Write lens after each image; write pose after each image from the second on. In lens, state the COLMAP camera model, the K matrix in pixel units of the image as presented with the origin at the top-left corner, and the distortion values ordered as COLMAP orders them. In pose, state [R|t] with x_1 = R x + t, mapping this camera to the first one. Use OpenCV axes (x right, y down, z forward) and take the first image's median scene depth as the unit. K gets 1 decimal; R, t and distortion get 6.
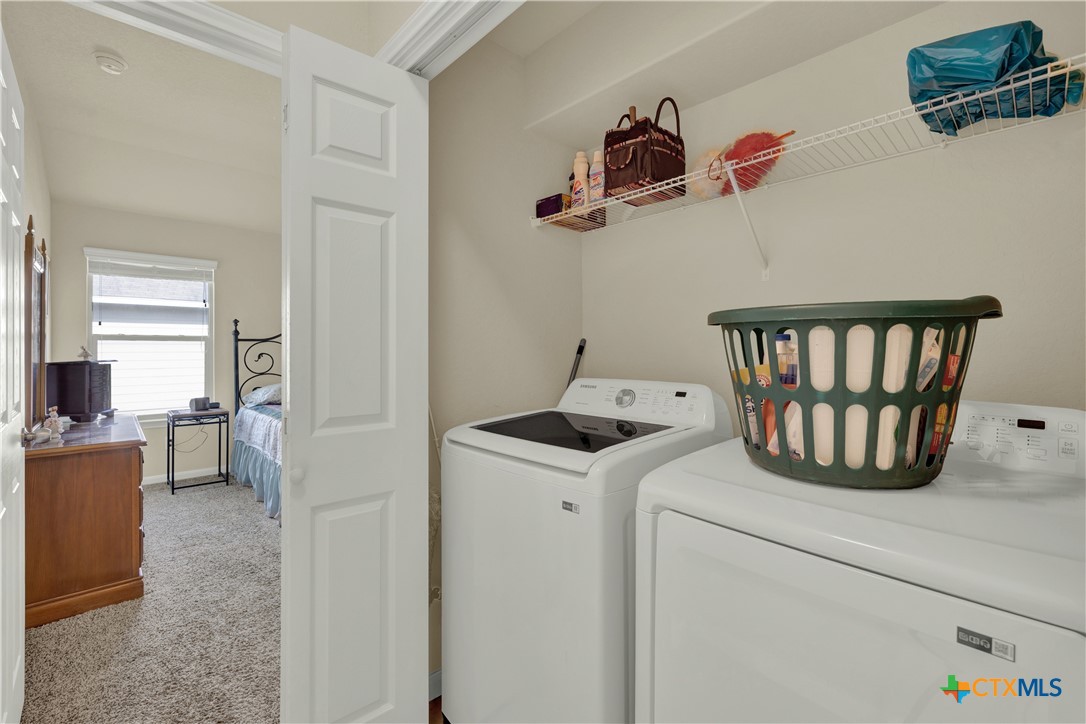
lens RADIAL K [[462.4, 0, 540.9], [0, 462.4, 353.6], [0, 0, 1]] dist [-0.039703, 0.016181]
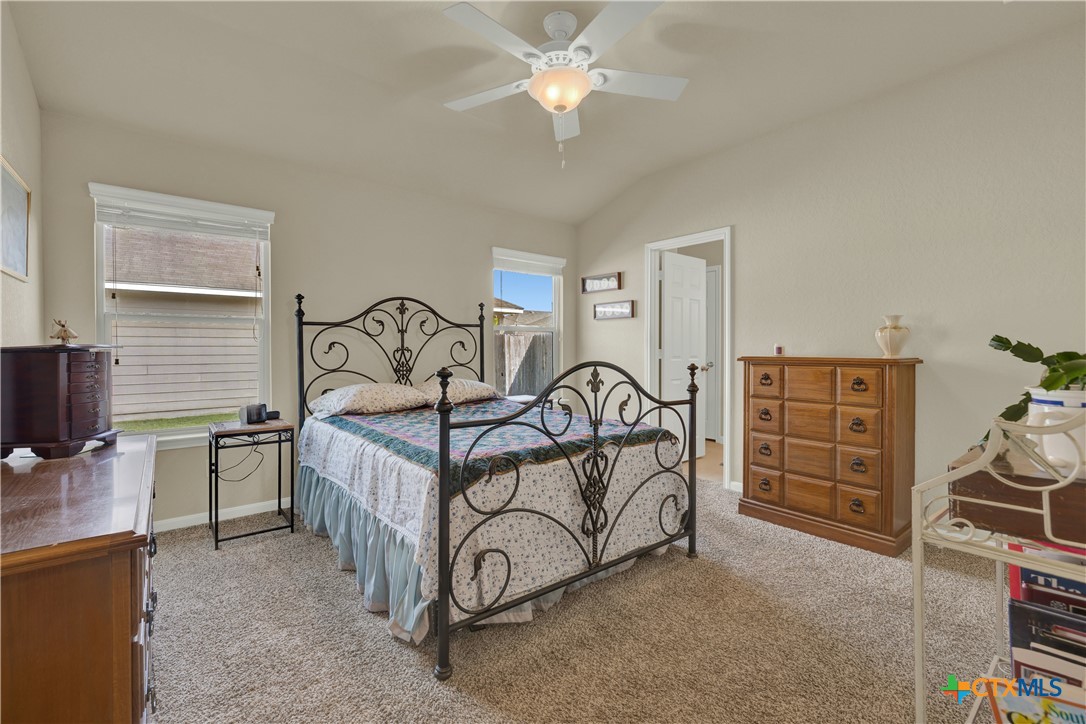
lens RADIAL K [[462.4, 0, 540.9], [0, 462.4, 353.6], [0, 0, 1]] dist [-0.039703, 0.016181]
pose [[0.997720, -0.000078, -0.067482, -0.266980], [0.000364, 0.999991, 0.004227, 0.016221], [0.067481, -0.004242, 0.997712, 0.337730]]
